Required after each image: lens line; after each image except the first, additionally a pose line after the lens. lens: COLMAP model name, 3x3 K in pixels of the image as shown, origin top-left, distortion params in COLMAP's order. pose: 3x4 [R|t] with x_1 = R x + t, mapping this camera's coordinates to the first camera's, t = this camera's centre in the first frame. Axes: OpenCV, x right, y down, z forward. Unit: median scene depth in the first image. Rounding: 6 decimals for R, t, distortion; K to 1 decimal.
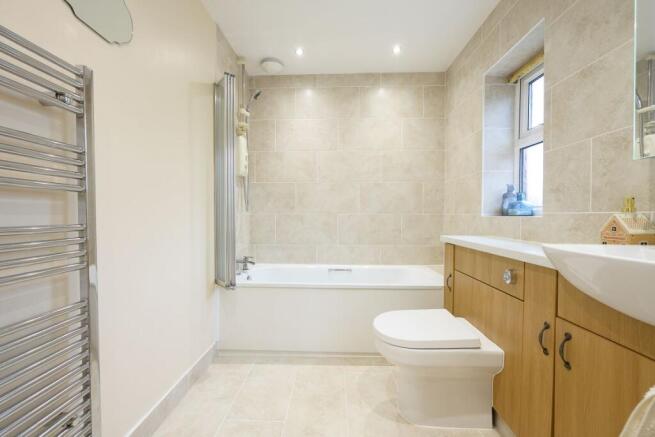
lens RADIAL K [[261.4, 0, 327.5], [0, 261.4, 218.5], [0, 0, 1]] dist [-0.004232, 0.000257]
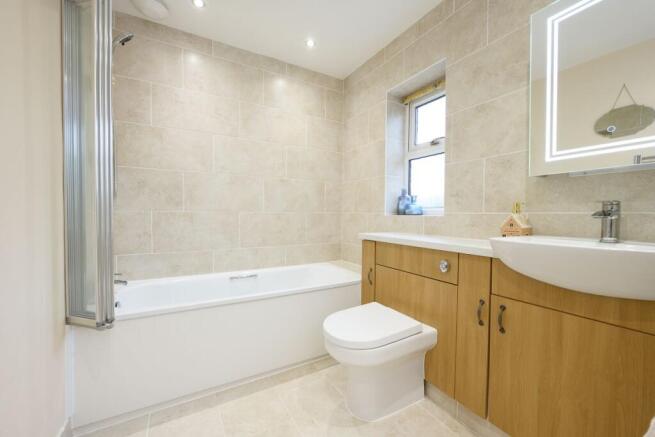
lens RADIAL K [[261.4, 0, 327.5], [0, 261.4, 218.5], [0, 0, 1]] dist [-0.004232, 0.000257]
pose [[0.849929, -0.005331, 0.526871, -0.233664], [0.001216, 0.999966, 0.008156, -0.003355], [-0.526896, -0.006291, 0.849906, 0.163415]]
